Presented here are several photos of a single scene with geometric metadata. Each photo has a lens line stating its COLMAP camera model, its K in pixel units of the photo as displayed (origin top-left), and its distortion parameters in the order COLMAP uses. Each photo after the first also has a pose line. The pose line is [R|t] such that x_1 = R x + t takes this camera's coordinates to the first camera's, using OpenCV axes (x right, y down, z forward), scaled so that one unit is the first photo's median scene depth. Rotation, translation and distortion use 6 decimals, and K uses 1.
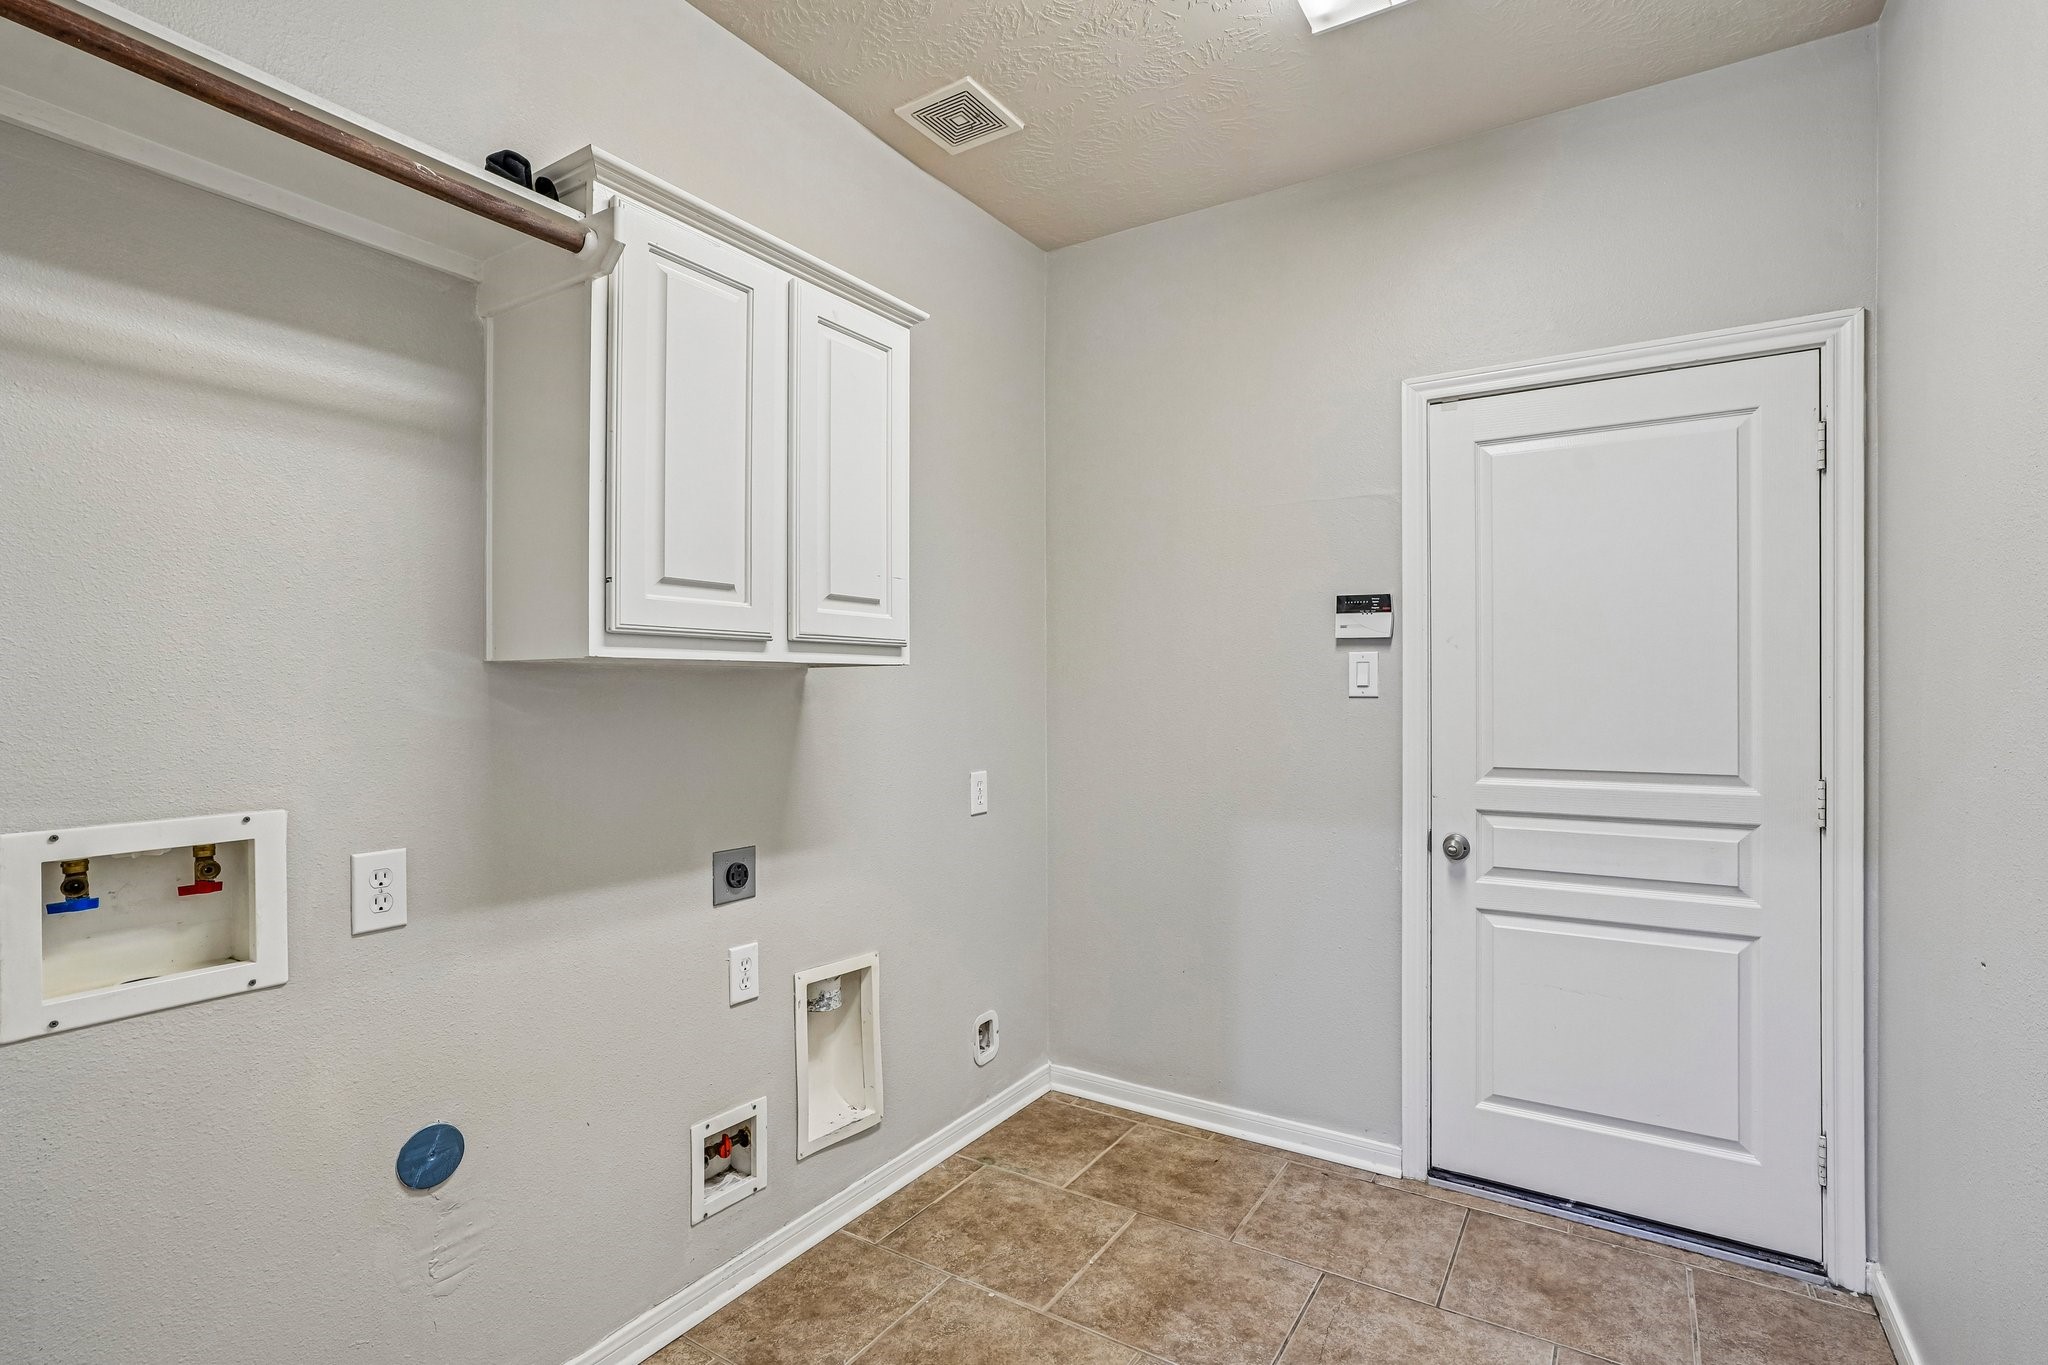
lens RADIAL K [[959.1, 0, 1021.9], [0, 959.1, 691.5], [0, 0, 1]] dist [-0.022089, 0.008858]
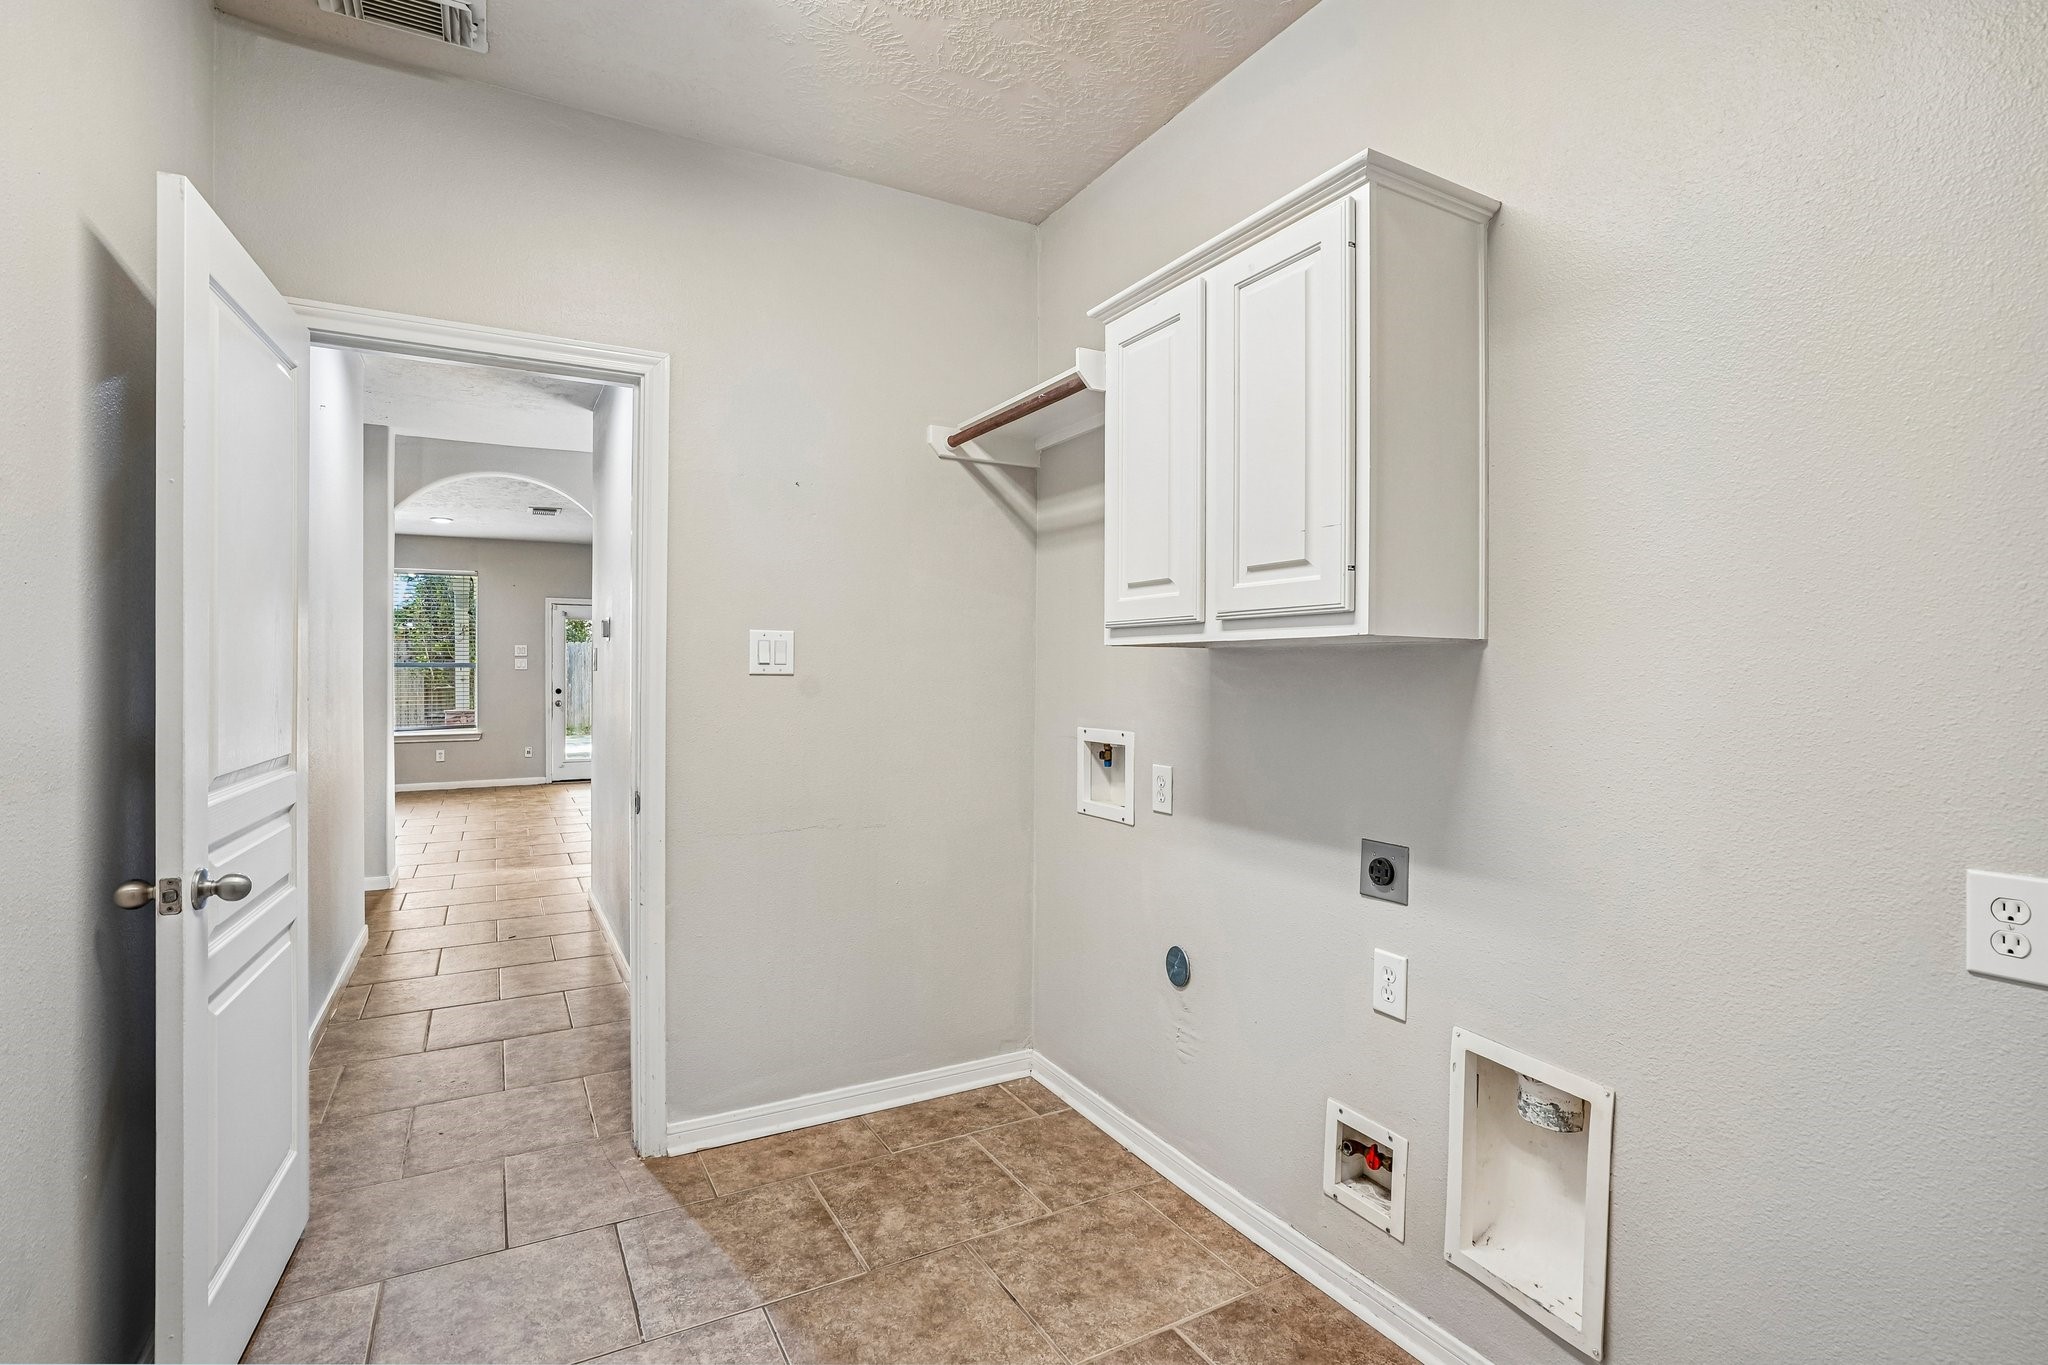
lens RADIAL K [[959.1, 0, 1019.7], [0, 959.1, 674.9], [0, 0, 1]] dist [-0.022089, 0.008858]
pose [[-0.453339, 0.005242, -0.891323, 0.689407], [-0.002097, 0.999974, 0.006948, -0.001006], [0.891336, 0.005019, -0.453316, 1.135185]]
